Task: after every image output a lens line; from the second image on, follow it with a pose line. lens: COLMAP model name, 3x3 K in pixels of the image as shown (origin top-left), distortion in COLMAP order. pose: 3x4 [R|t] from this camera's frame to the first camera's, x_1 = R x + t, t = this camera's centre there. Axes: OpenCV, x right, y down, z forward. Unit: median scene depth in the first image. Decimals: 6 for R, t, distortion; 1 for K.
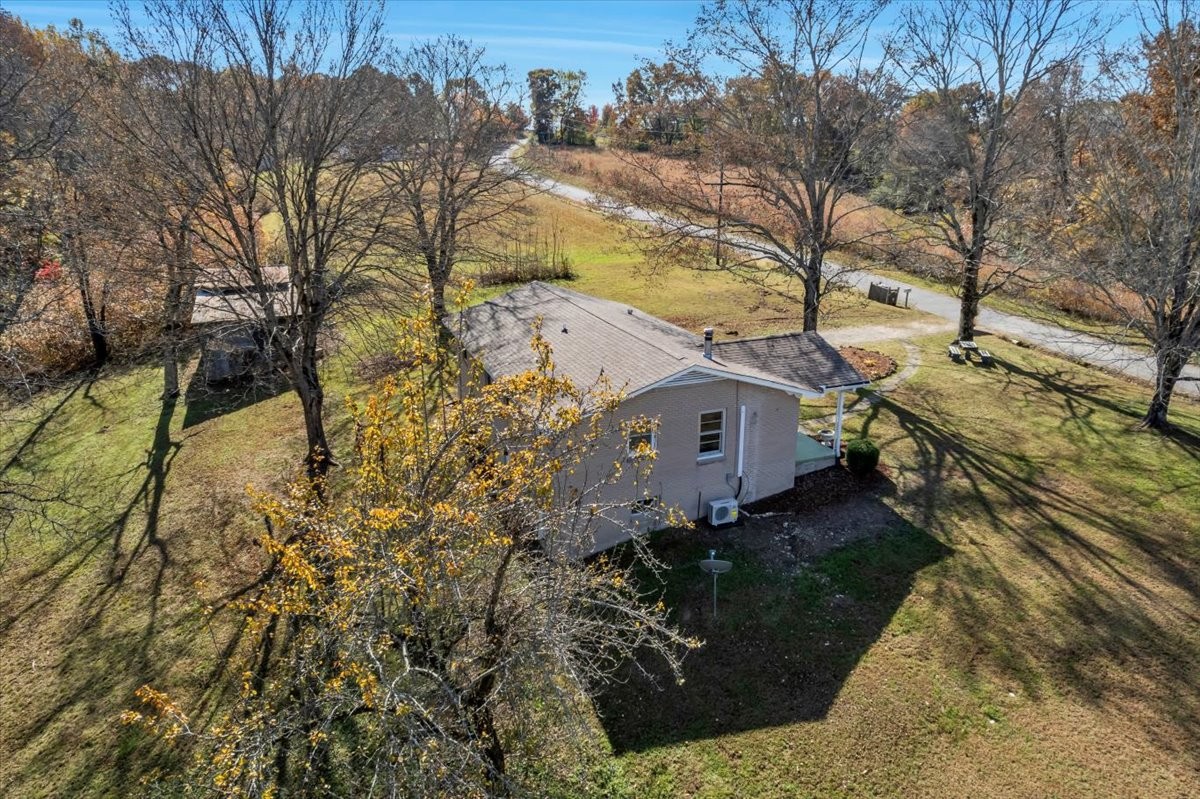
lens RADIAL K [[772.0, 0, 600.7], [0, 772.0, 398.1], [0, 0, 1]] dist [-0.100250, 0.092053]
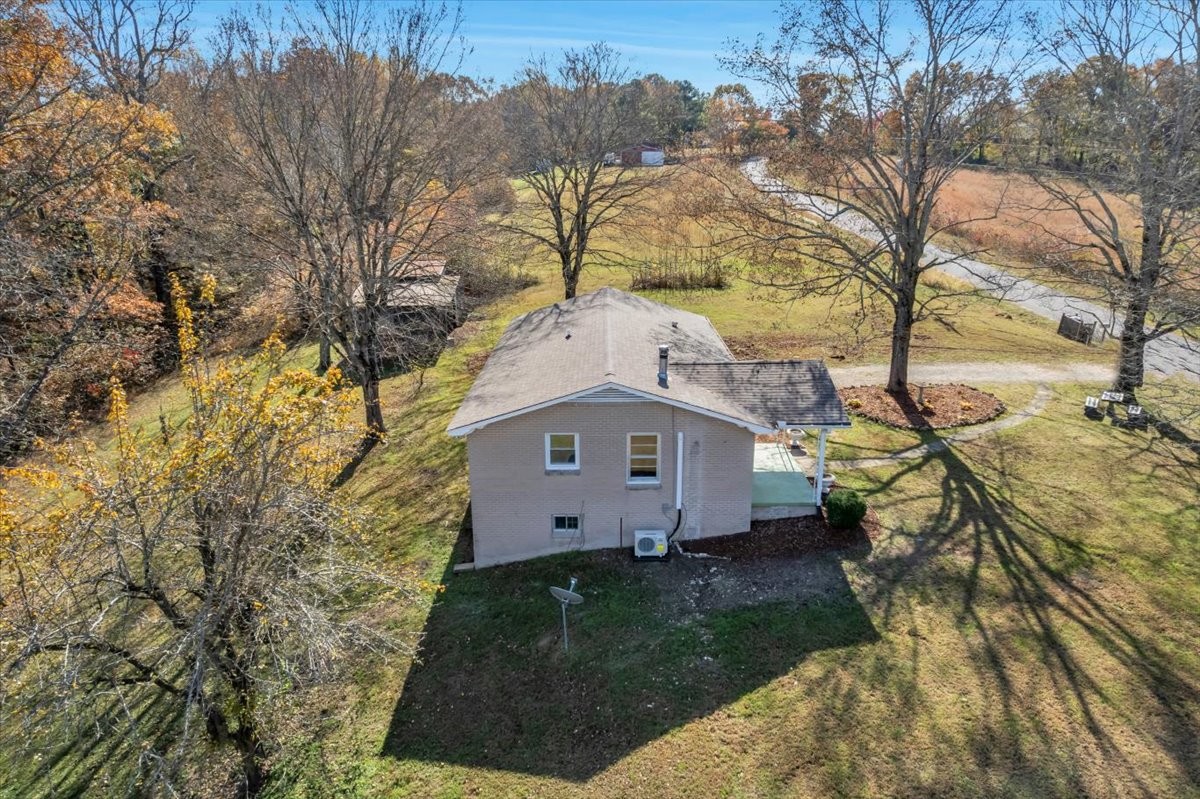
lens RADIAL K [[772.0, 0, 600.7], [0, 772.0, 398.1], [0, 0, 1]] dist [-0.100250, 0.092053]
pose [[0.930115, 0.107593, -0.351155, 0.389461], [-0.110051, 0.993841, 0.013013, -0.030068], [0.350392, 0.026541, 0.936227, 0.101324]]
